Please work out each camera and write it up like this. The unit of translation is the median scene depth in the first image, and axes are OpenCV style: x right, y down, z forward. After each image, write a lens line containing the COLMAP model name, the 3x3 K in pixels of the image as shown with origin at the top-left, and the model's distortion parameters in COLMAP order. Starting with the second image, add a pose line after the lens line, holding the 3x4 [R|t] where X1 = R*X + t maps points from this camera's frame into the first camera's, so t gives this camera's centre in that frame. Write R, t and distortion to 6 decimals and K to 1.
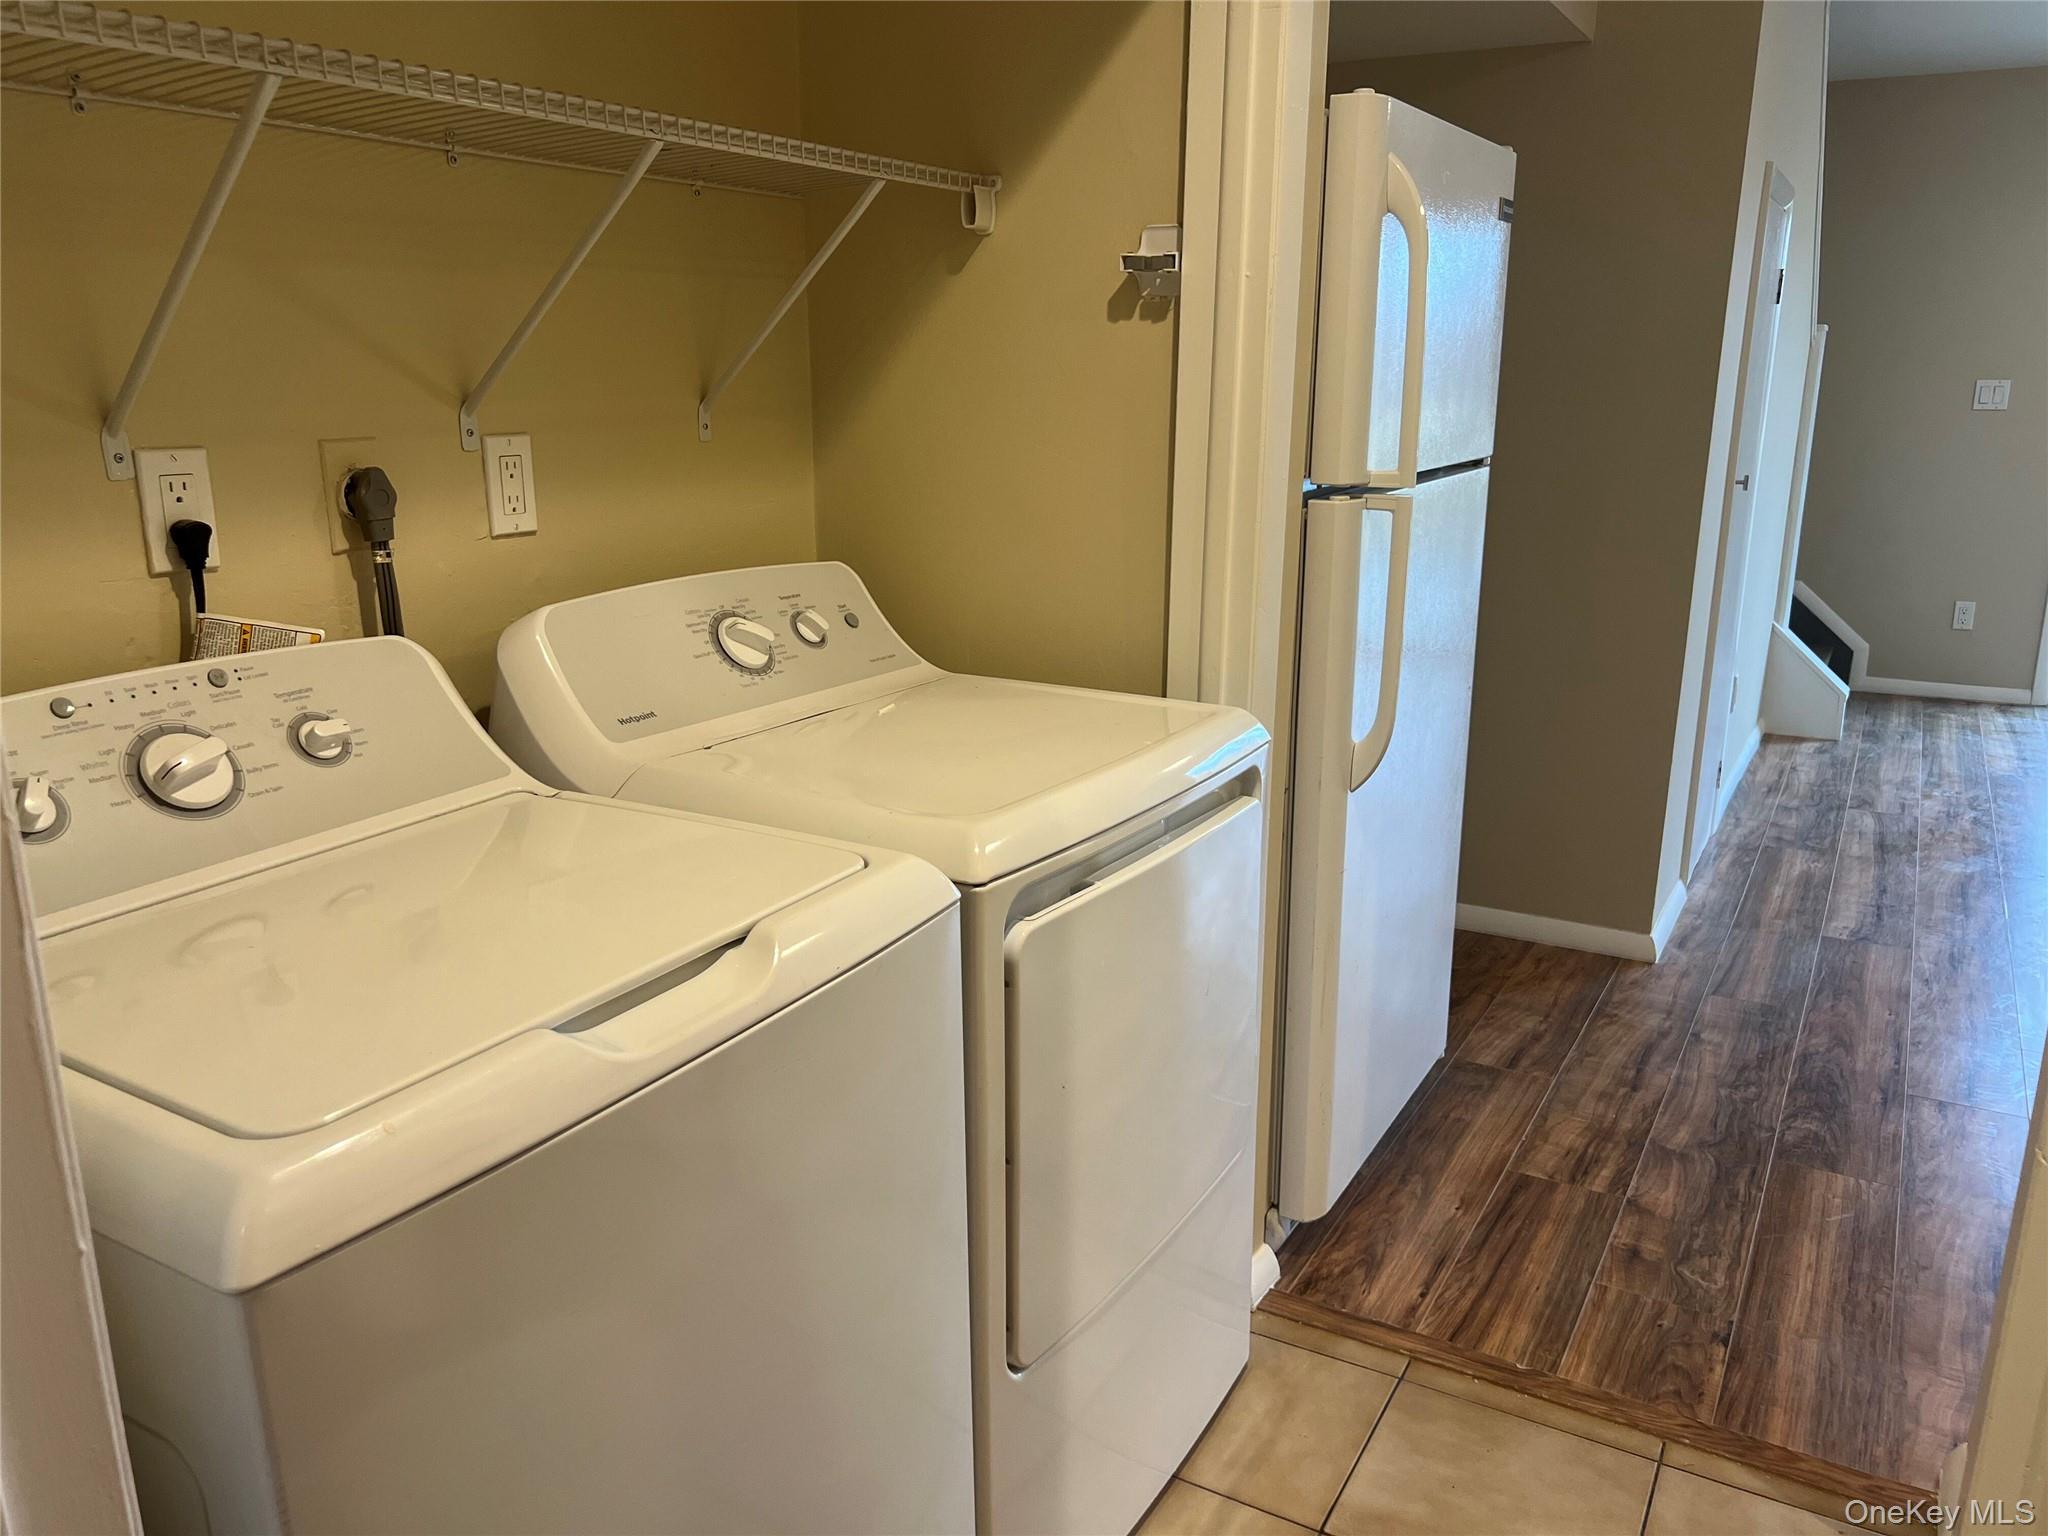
lens RADIAL K [[1534.7, 0, 1024.0], [0, 1534.7, 768.0], [0, 0, 1]] dist [0.048142, -0.048742]
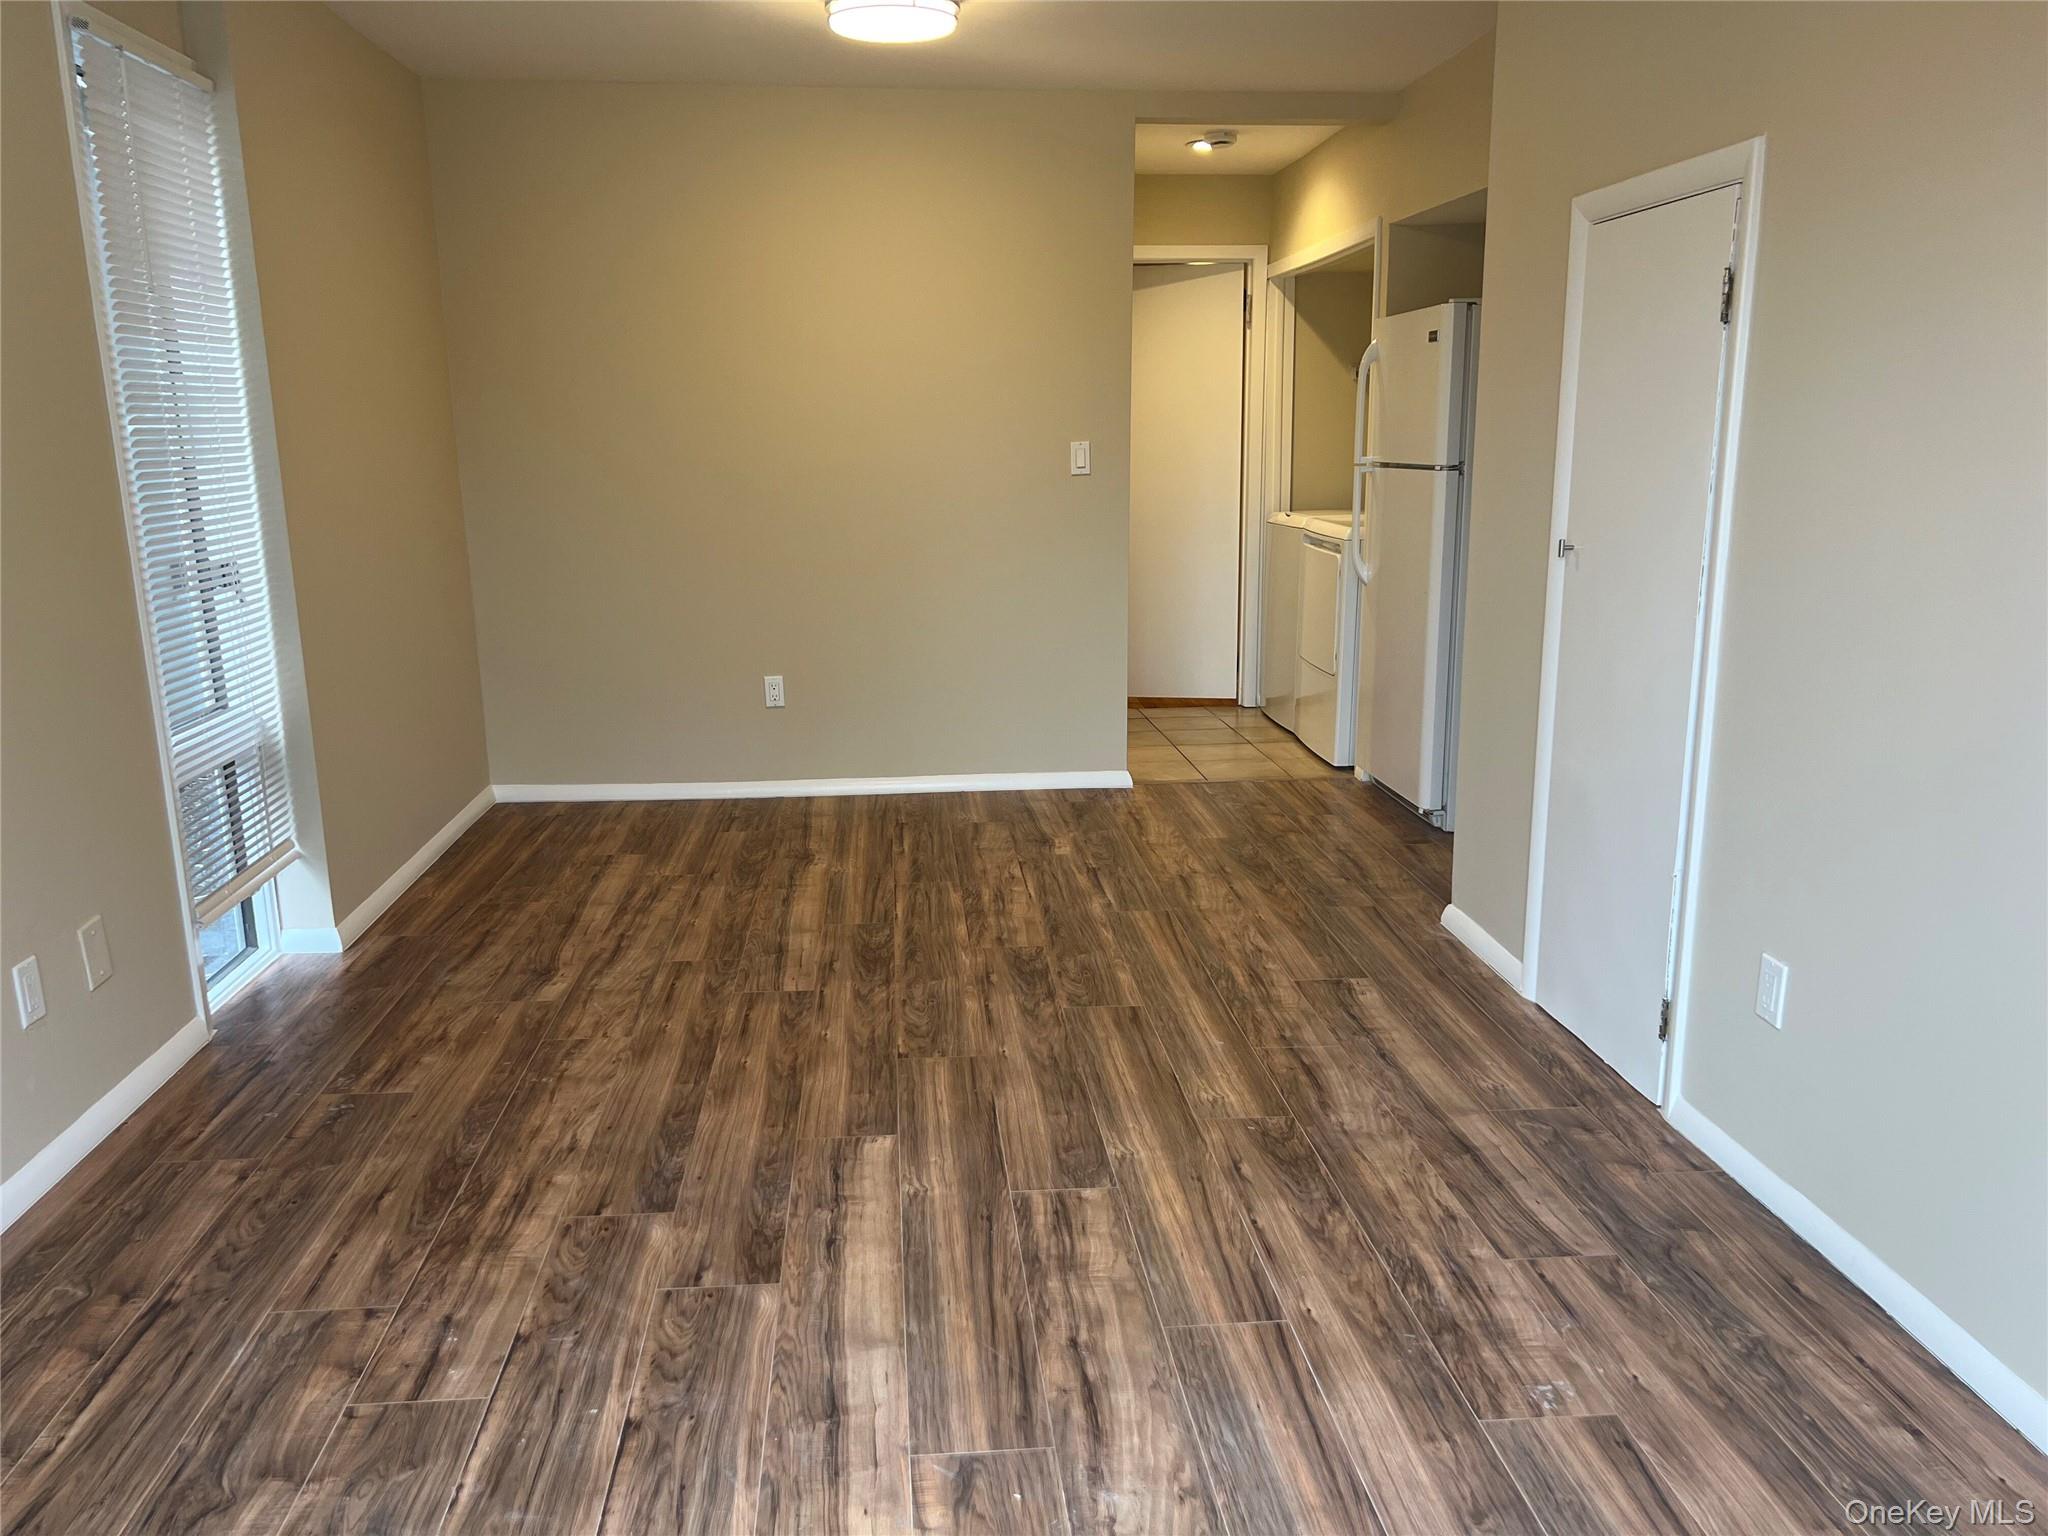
lens RADIAL K [[1534.7, 0, 1024.0], [0, 1534.7, 768.0], [0, 0, 1]] dist [0.048142, -0.048742]
pose [[-0.815814, 0.136807, -0.561900, 1.107749], [-0.136712, 0.898455, 0.417239, -0.356945], [0.561923, 0.417208, -0.714269, 1.367350]]
